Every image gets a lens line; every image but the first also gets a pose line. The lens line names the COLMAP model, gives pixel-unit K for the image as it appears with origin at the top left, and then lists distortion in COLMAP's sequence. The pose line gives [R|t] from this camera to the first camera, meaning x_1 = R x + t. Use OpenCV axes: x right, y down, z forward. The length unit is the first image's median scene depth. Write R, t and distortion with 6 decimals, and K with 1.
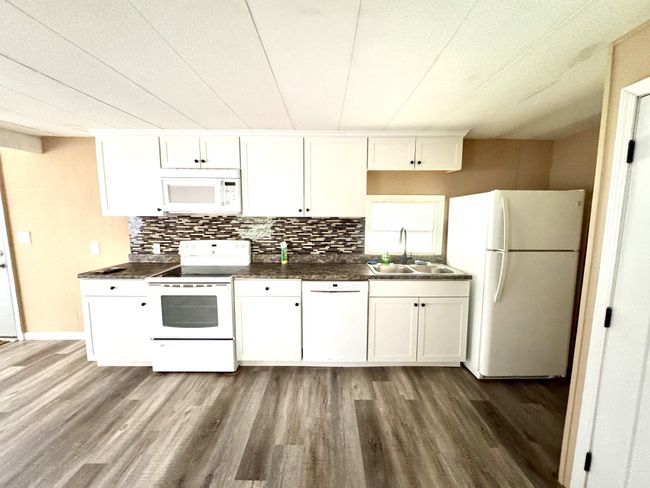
lens RADIAL K [[257.8, 0, 325.0], [0, 257.8, 244.0], [0, 0, 1]] dist [0.000143, -0.000178]
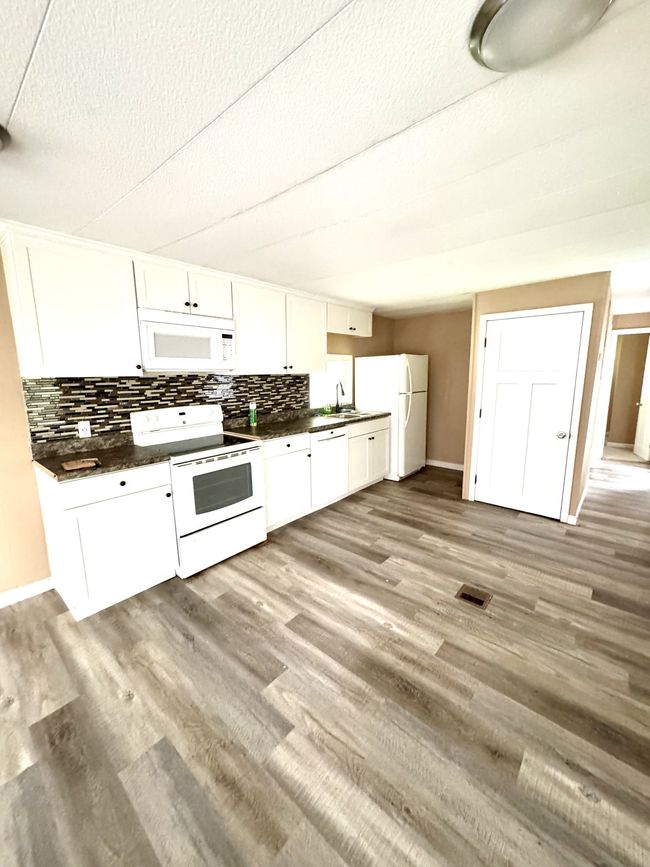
lens RADIAL K [[343.8, 0, 325.0], [0, 343.8, 433.5], [0, 0, 1]] dist [0.000143, -0.000178]
pose [[0.651429, -0.144680, 0.744787, -0.960042], [0.101302, 0.989447, 0.103602, 0.000724], [-0.751916, 0.007959, 0.659211, 0.001466]]
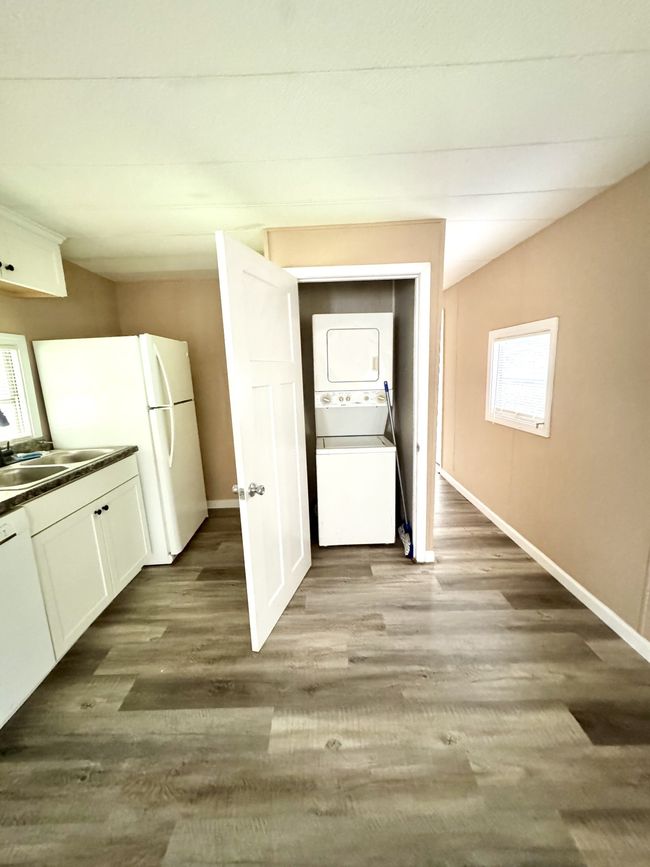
lens RADIAL K [[343.8, 0, 325.0], [0, 343.8, 433.5], [0, 0, 1]] dist [0.000143, -0.000178]
pose [[-0.011304, -0.186395, 0.982410, -0.365271], [0.152929, 0.970592, 0.185912, -0.014141], [-0.988173, 0.152340, 0.017534, 0.360883]]
